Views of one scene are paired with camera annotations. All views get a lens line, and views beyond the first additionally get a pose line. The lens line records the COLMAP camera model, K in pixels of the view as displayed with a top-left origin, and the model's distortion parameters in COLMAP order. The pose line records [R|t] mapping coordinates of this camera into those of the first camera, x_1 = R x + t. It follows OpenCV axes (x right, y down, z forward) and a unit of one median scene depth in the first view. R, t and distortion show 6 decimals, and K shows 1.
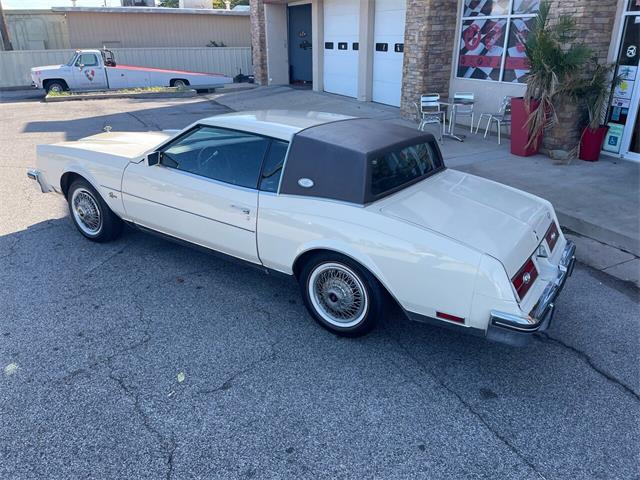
lens RADIAL K [[479.9, 0, 322.5], [0, 479.9, 240.2], [0, 0, 1]] dist [0.087453, -0.120768]
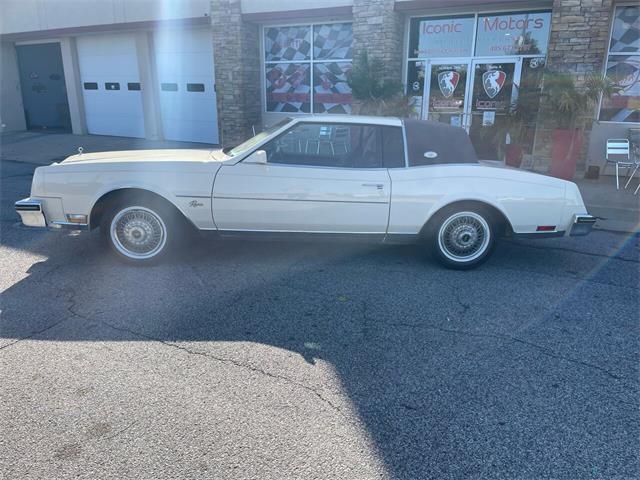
lens RADIAL K [[477.7, 0, 326.3], [0, 477.7, 235.9], [0, 0, 1]] dist [0.072086, -0.084310]
pose [[0.806164, -0.158141, 0.570168, -0.347807], [0.218059, 0.975202, -0.037835, 0.026898], [-0.550045, 0.154832, 0.820657, 0.044265]]
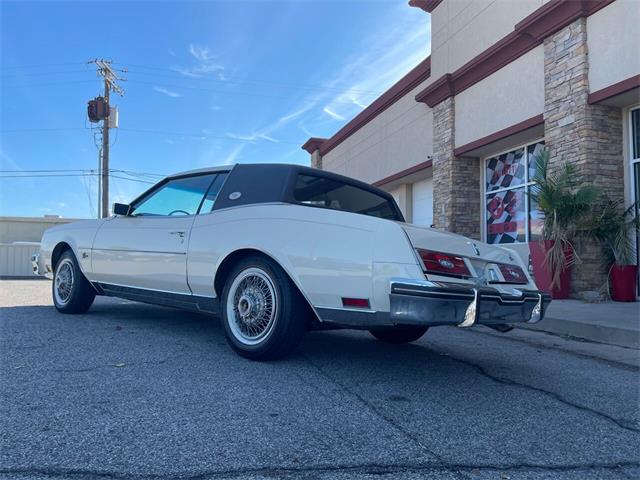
lens RADIAL K [[477.7, 0, 326.3], [0, 477.7, 235.9], [0, 0, 1]] dist [0.072086, -0.084310]
pose [[0.989688, 0.005355, -0.143138, 0.100492], [-0.067967, 0.897193, -0.436378, 0.128077], [0.126086, 0.441607, 0.888305, 0.058291]]
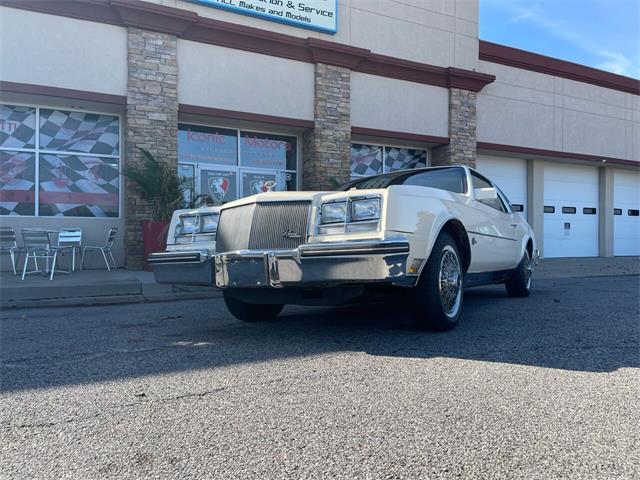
lens RADIAL K [[479.9, 0, 322.5], [0, 479.9, 240.2], [0, 0, 1]] dist [0.087453, -0.120768]
pose [[-0.025301, 0.002233, 0.999677, -0.565709], [0.385107, 0.922840, 0.007686, -0.091368], [-0.922525, 0.385177, -0.024209, 0.567970]]
